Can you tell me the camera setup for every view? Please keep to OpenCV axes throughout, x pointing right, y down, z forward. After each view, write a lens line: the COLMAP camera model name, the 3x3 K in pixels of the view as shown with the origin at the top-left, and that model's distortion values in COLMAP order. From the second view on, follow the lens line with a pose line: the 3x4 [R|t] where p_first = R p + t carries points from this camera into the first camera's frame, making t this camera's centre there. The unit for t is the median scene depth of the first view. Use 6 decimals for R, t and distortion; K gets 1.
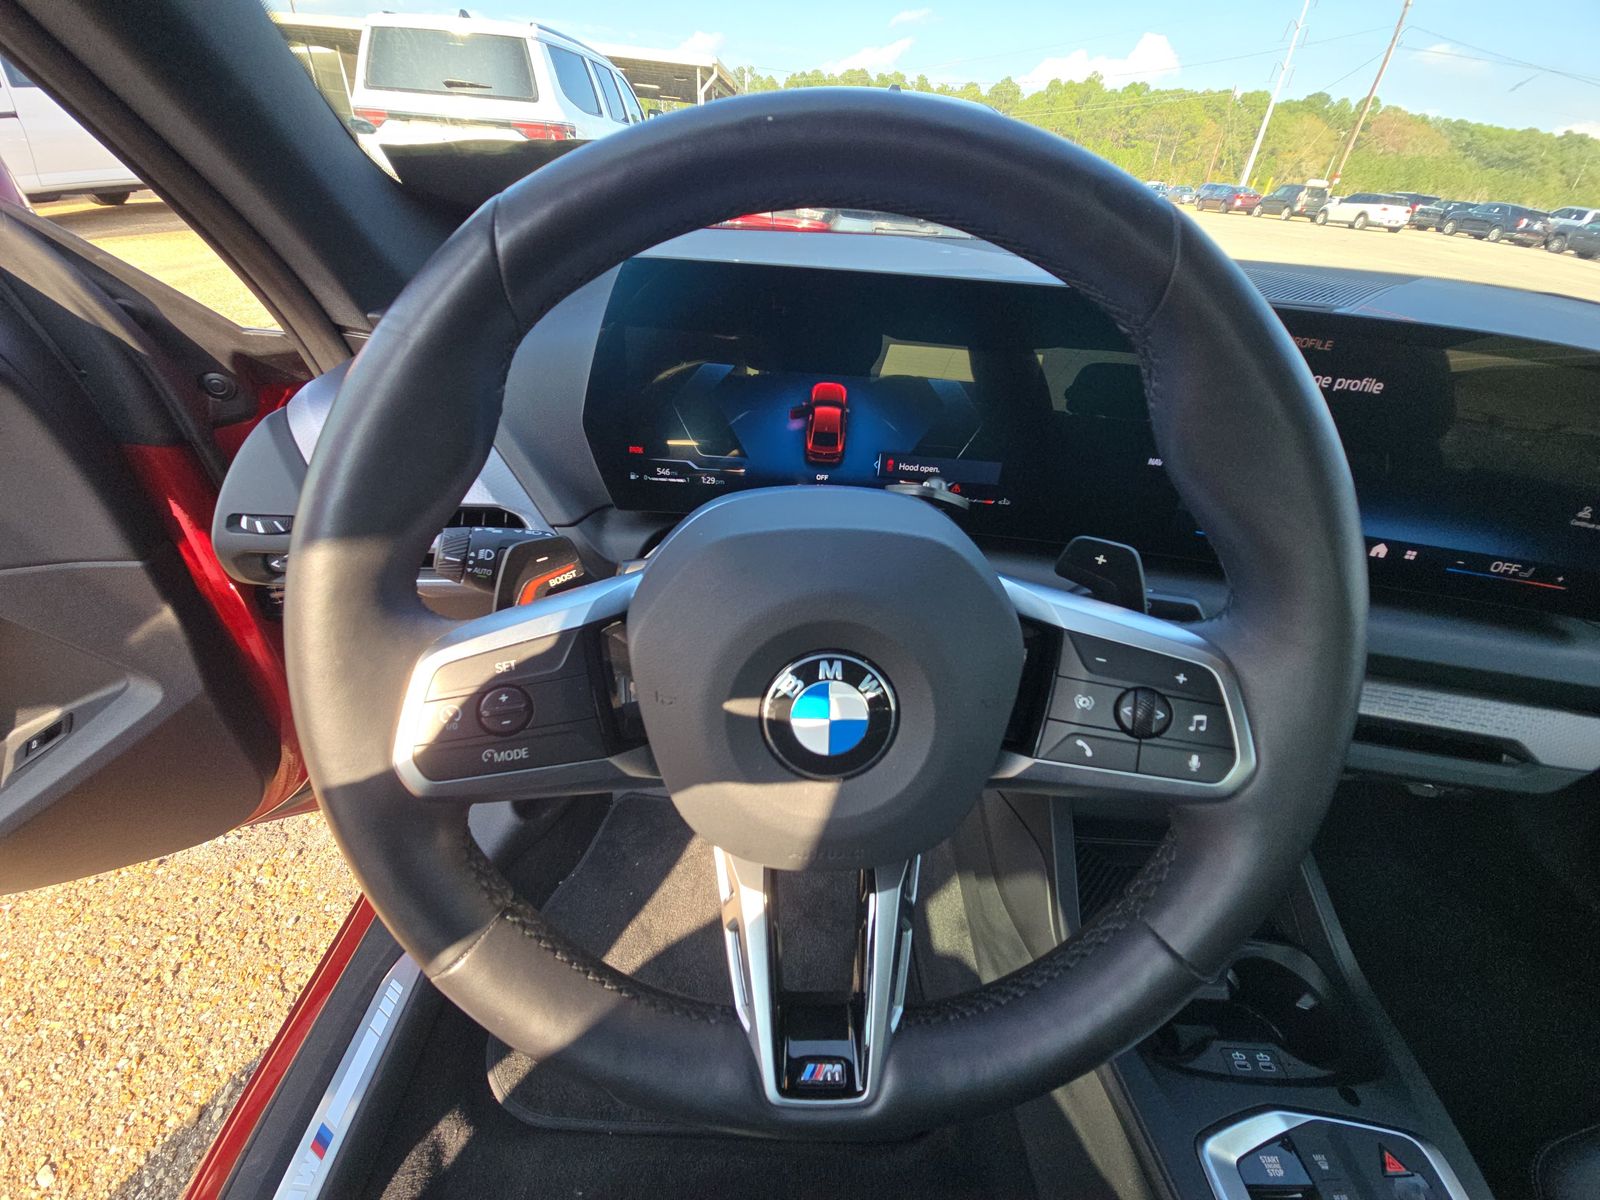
lens RADIAL K [[597.2, 0, 780.8], [0, 597.2, 604.4], [0, 0, 1]] dist [0.008759, -0.013655]
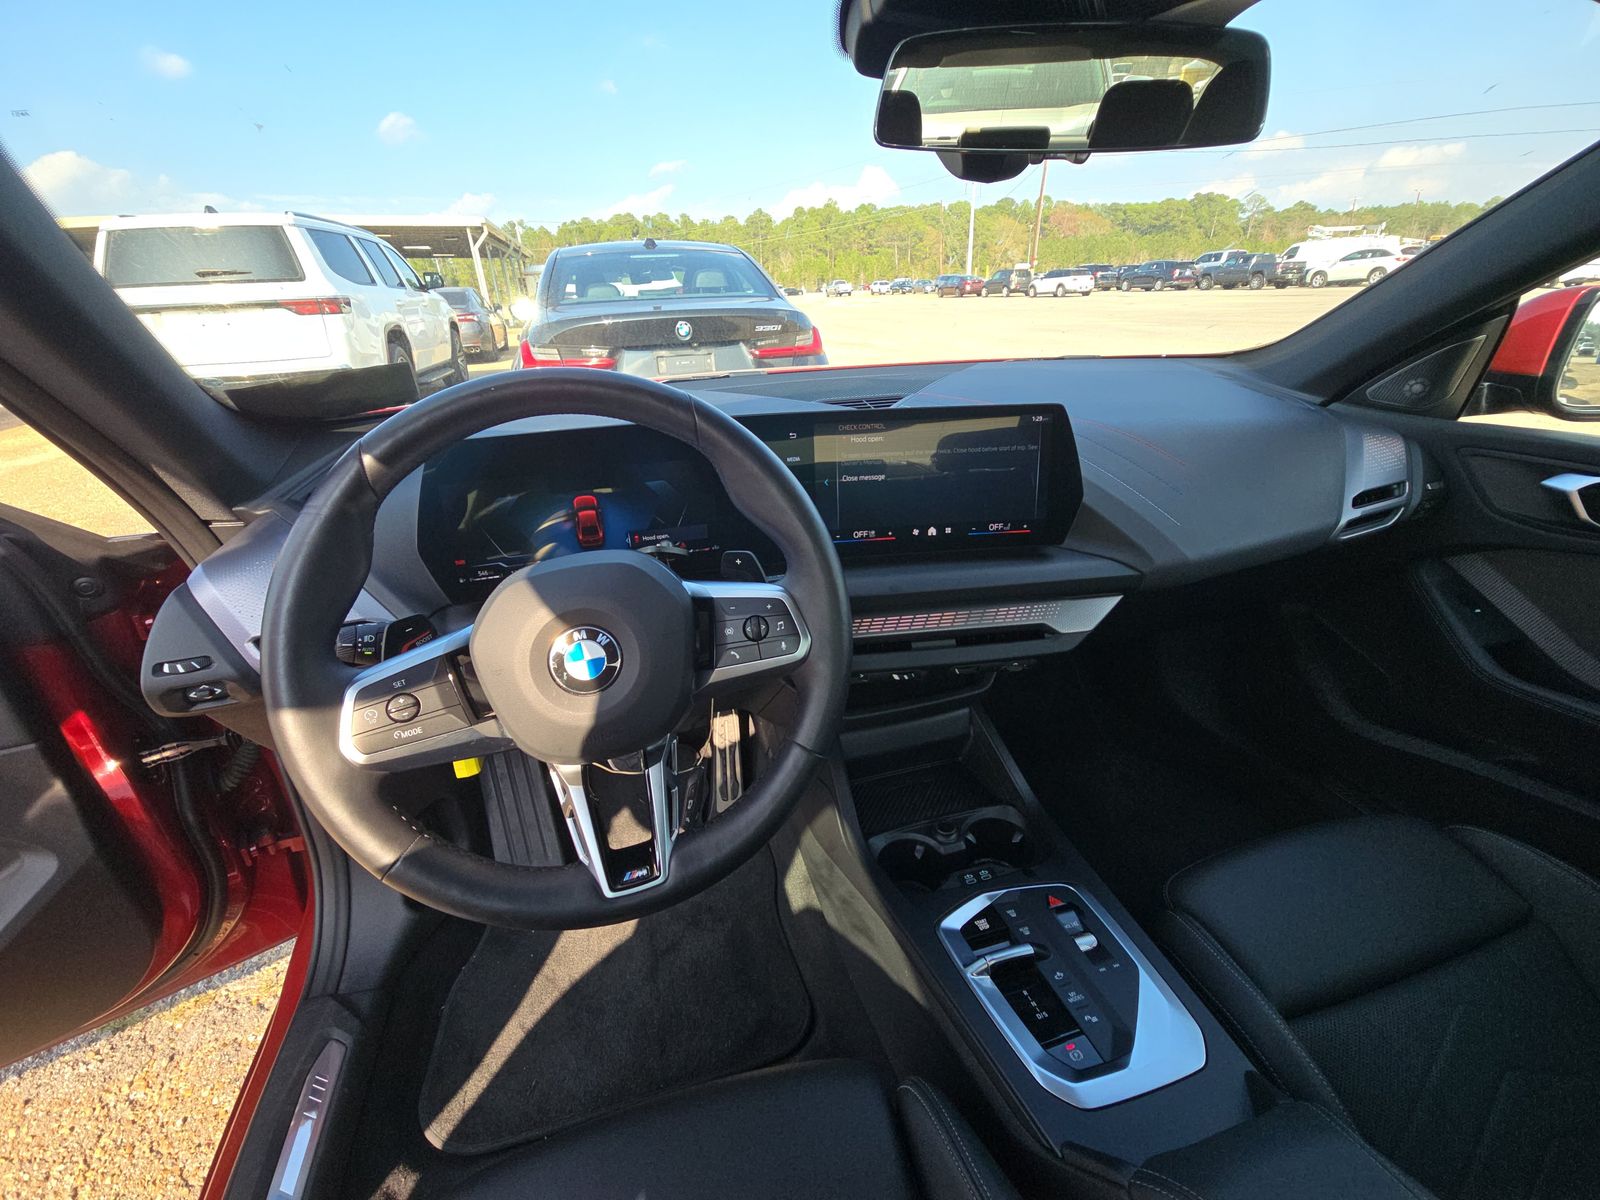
lens RADIAL K [[620.0, 0, 779.2], [0, 620.0, 602.5], [0, 0, 1]] dist [-0.017905, -0.008218]
pose [[0.952090, -0.208728, 0.223510, 0.057777], [0.241987, 0.961083, -0.133273, 0.091944], [-0.186994, 0.180974, 0.965547, -0.235076]]
